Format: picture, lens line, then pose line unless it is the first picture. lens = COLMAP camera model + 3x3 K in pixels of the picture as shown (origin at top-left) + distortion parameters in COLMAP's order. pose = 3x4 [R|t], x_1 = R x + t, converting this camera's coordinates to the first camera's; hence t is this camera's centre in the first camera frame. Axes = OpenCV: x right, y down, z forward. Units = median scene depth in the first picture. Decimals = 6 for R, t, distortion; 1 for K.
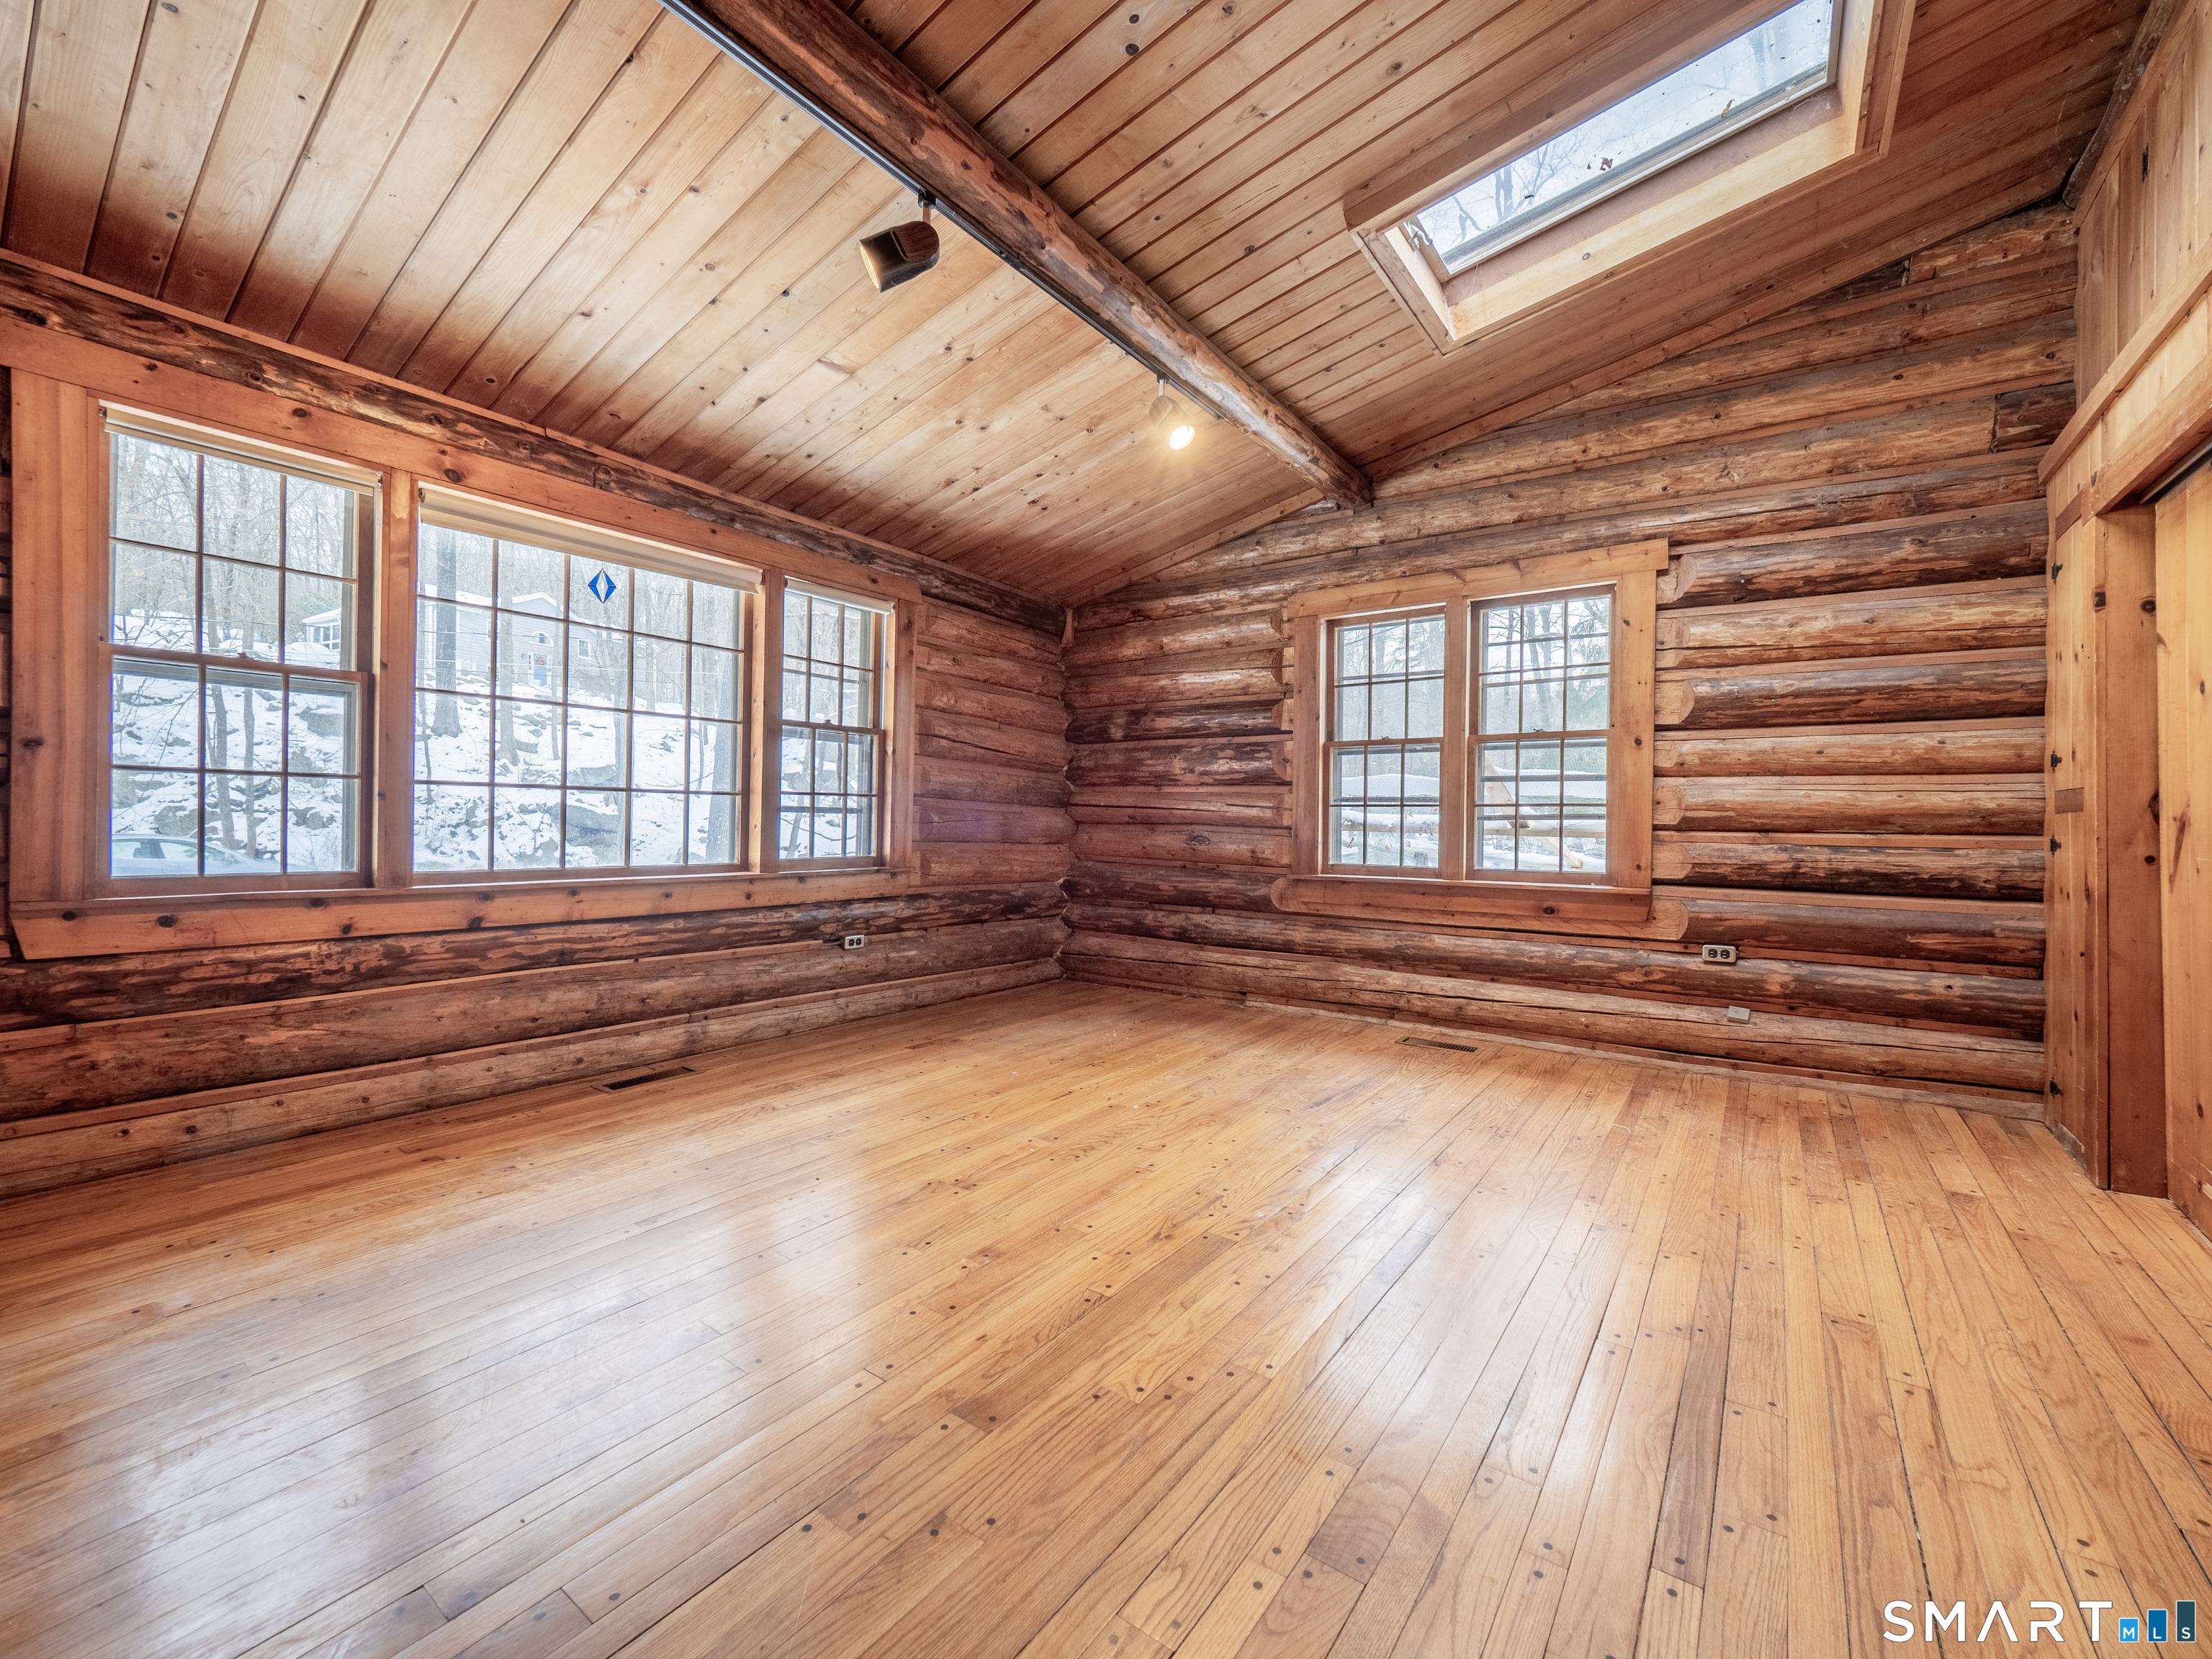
lens RADIAL K [[956.4, 0, 1096.5], [0, 956.4, 859.0], [0, 0, 1]] dist [-0.001999, -0.000549]
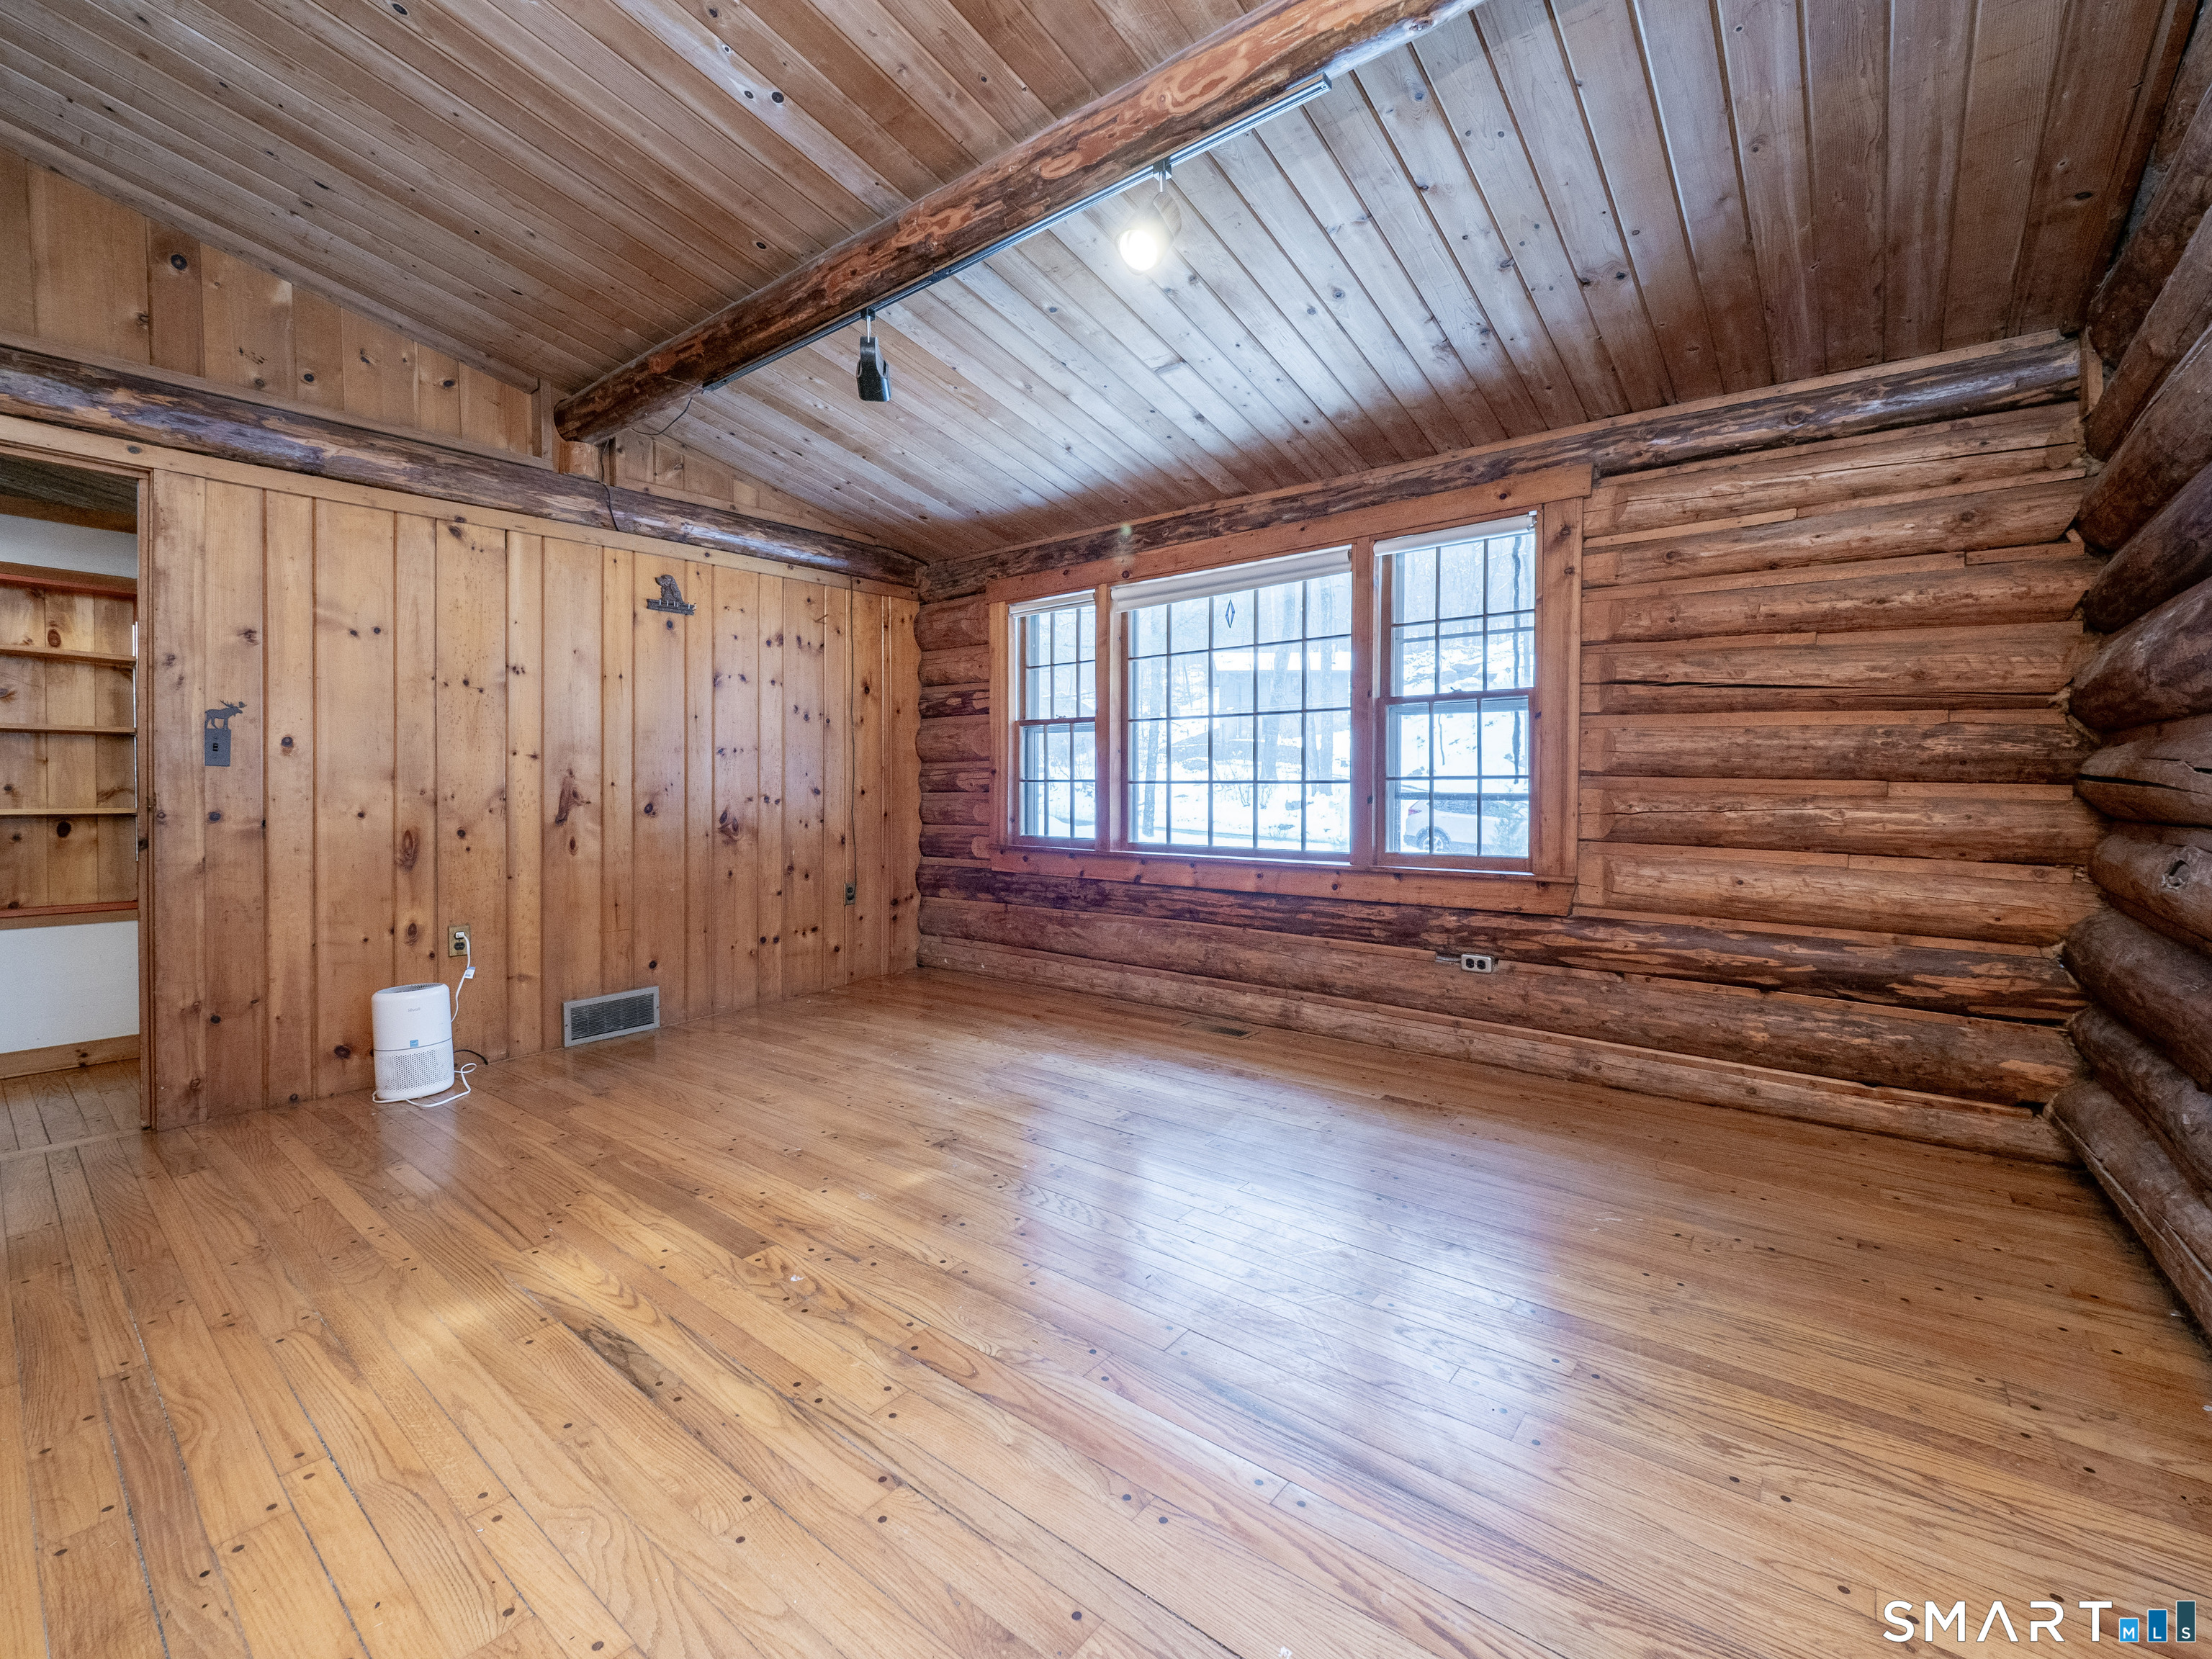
lens RADIAL K [[958.6, 0, 1106.0], [0, 958.6, 829.5], [0, 0, 1]] dist [-0.004330, -0.000443]
pose [[-0.077105, 0.027357, -0.996648, 0.684167], [-0.041065, 0.998688, 0.030590, -0.043456], [0.996177, 0.043286, -0.075880, 0.919946]]
